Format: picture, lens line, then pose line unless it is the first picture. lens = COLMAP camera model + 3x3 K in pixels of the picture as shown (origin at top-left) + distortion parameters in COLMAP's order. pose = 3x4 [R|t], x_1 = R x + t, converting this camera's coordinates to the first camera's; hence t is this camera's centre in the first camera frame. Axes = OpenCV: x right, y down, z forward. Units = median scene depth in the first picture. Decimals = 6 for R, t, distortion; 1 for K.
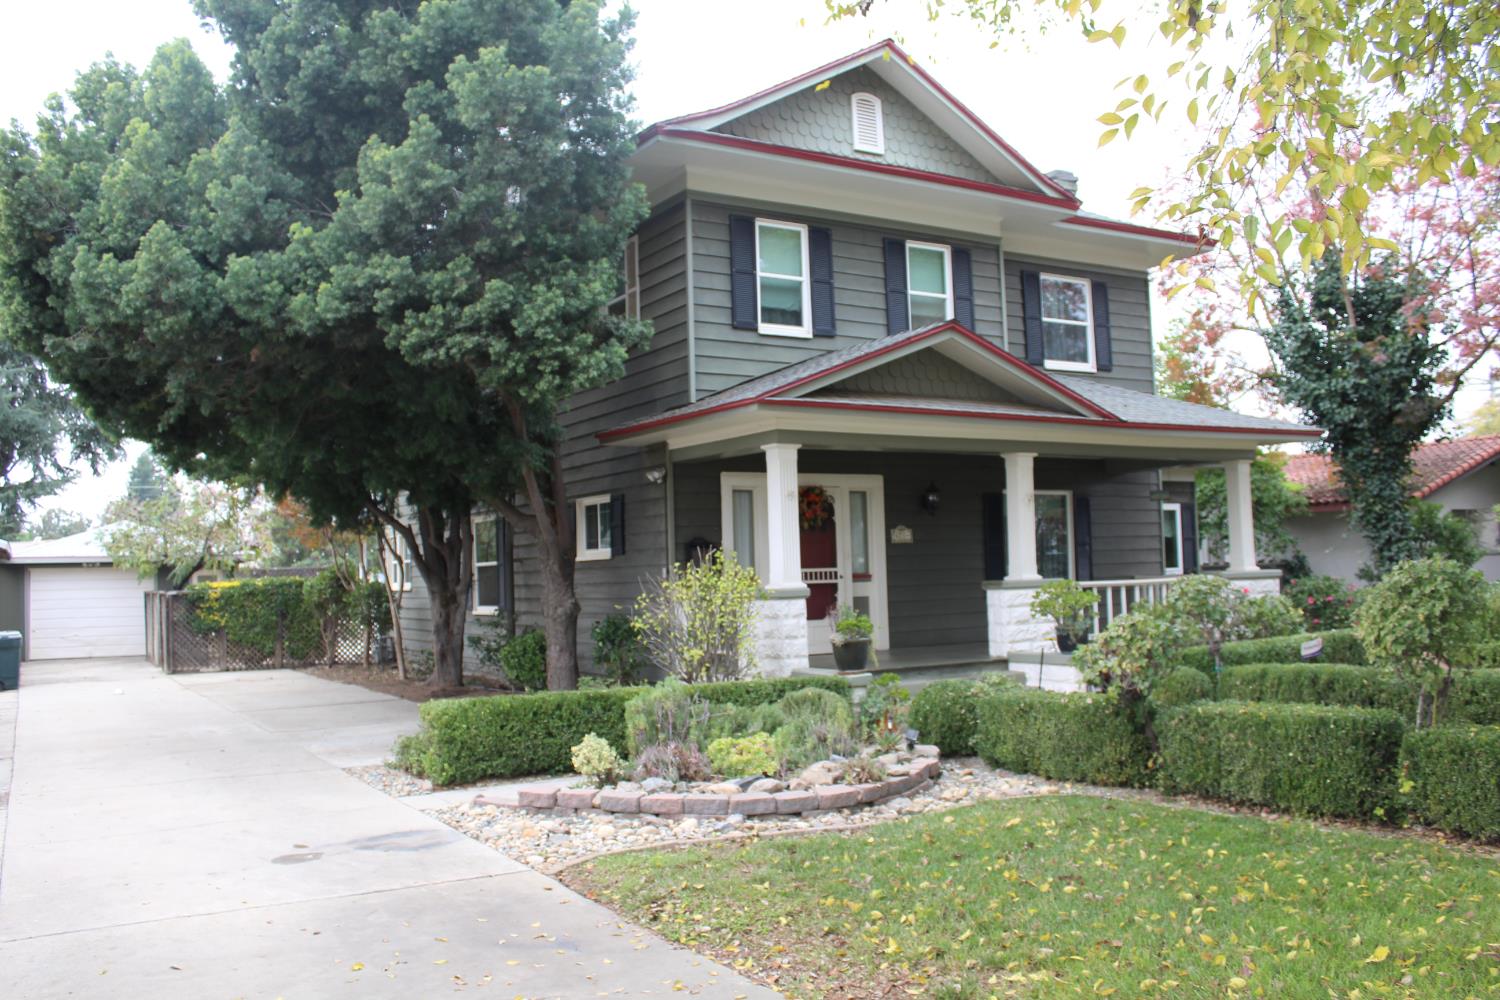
lens RADIAL K [[1257.3, 0, 755.9], [0, 1257.3, 507.5], [0, 0, 1]] dist [-0.074146, 0.025565]
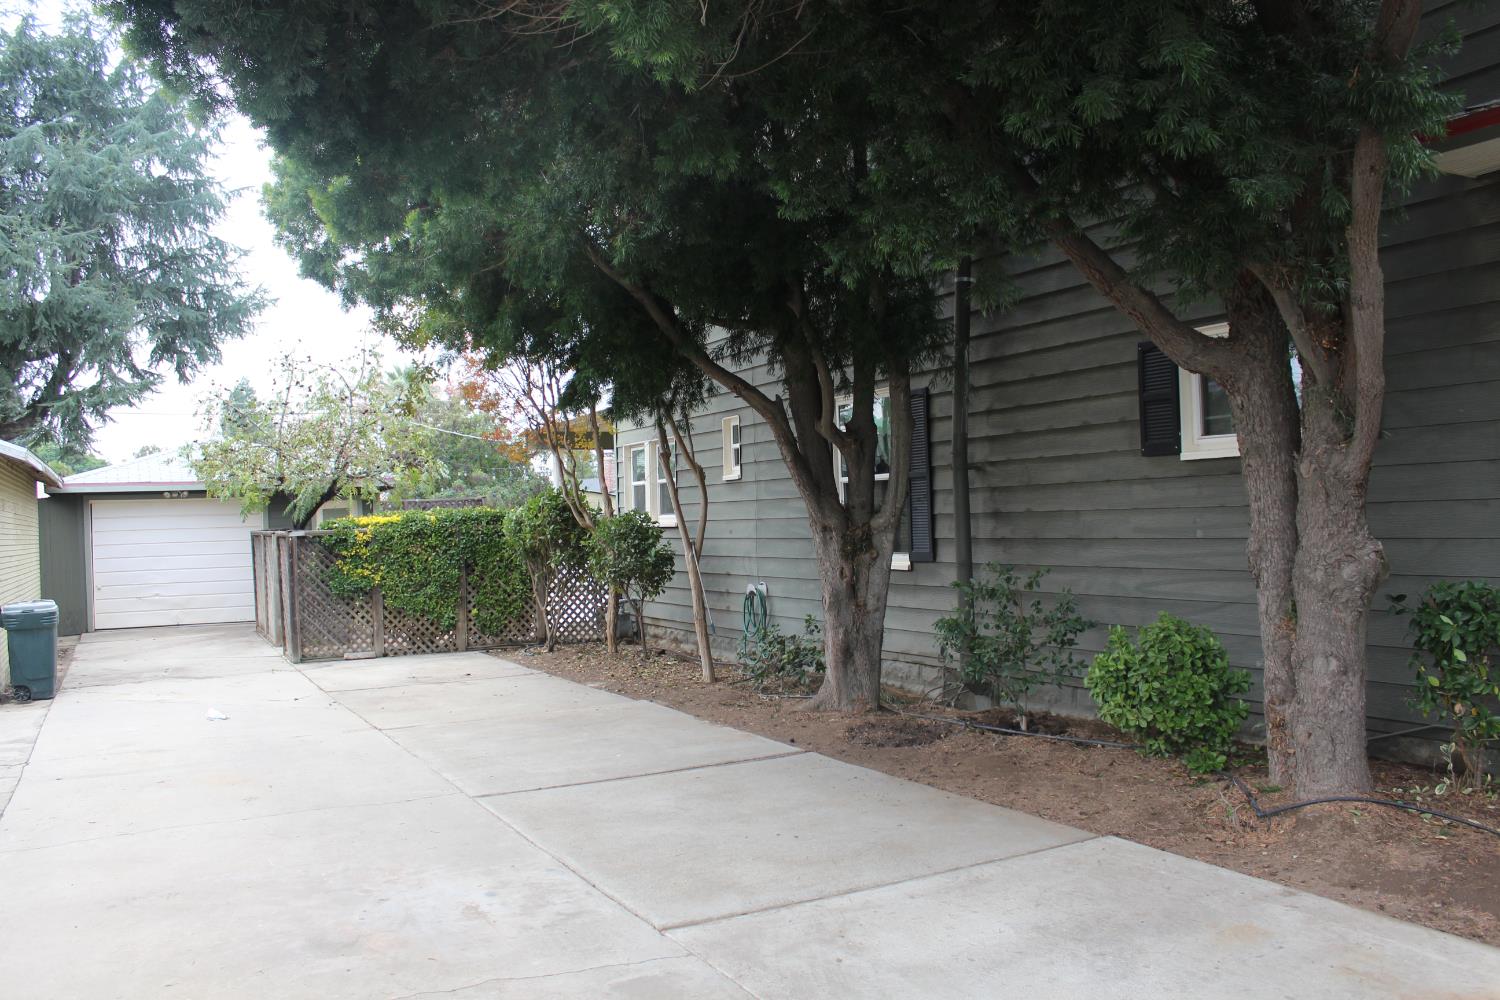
lens RADIAL K [[1257.3, 0, 745.3], [0, 1257.3, 492.6], [0, 0, 1]] dist [-0.074146, 0.025565]
pose [[0.997424, -0.006153, -0.071472, -0.177715], [0.008861, 0.999253, 0.037627, 0.023489], [0.071187, -0.038164, 0.996733, 0.343408]]
